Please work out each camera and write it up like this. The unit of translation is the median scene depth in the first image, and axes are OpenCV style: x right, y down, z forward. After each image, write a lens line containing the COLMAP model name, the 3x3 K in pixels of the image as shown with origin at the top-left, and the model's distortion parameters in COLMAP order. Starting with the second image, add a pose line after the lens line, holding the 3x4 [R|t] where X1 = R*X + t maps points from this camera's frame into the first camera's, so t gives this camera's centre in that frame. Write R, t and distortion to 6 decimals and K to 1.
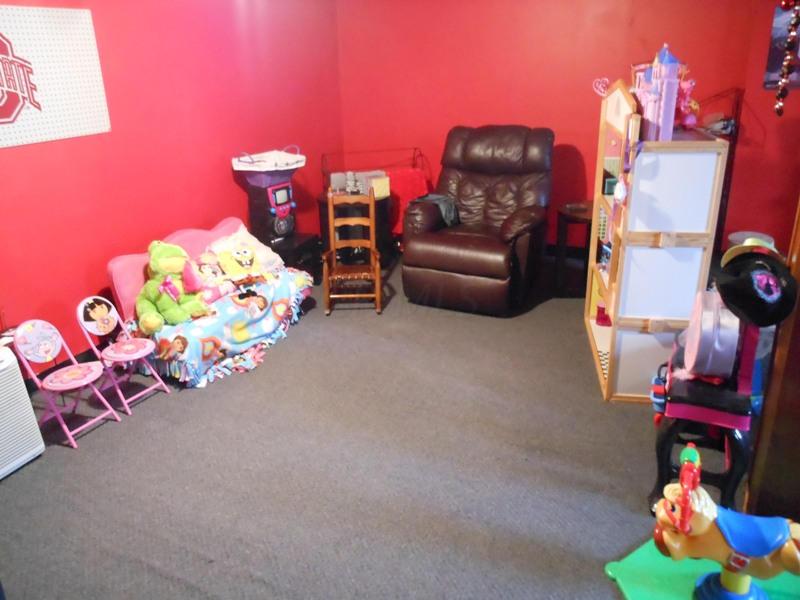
lens RADIAL K [[646.2, 0, 405.0], [0, 646.2, 298.8], [0, 0, 1]] dist [-0.004723, 0.006594]
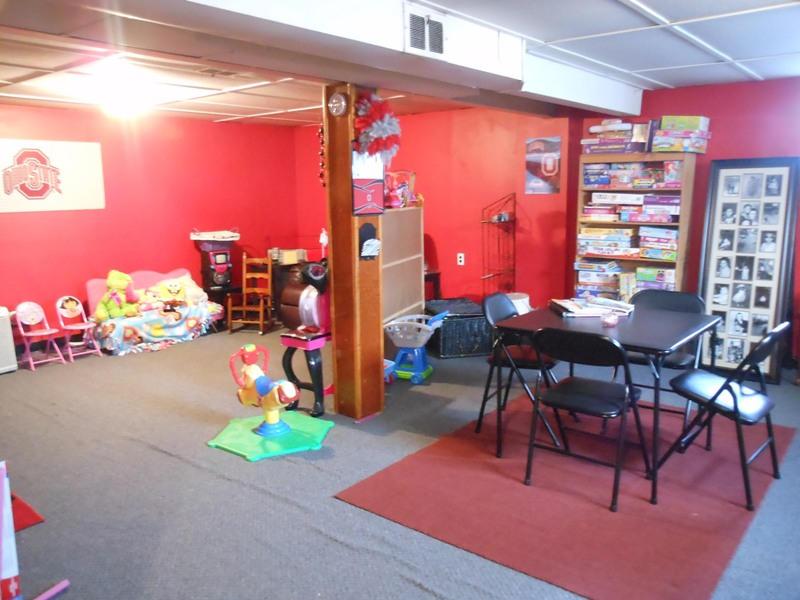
lens RADIAL K [[646.2, 0, 393.1], [0, 646.2, 298.8], [0, 0, 1]] dist [-0.004723, 0.006594]
pose [[0.976303, 0.048207, -0.210970, 0.618394], [-0.088305, 0.978763, -0.185002, 0.208362], [0.197571, 0.199248, 0.959826, -0.417192]]
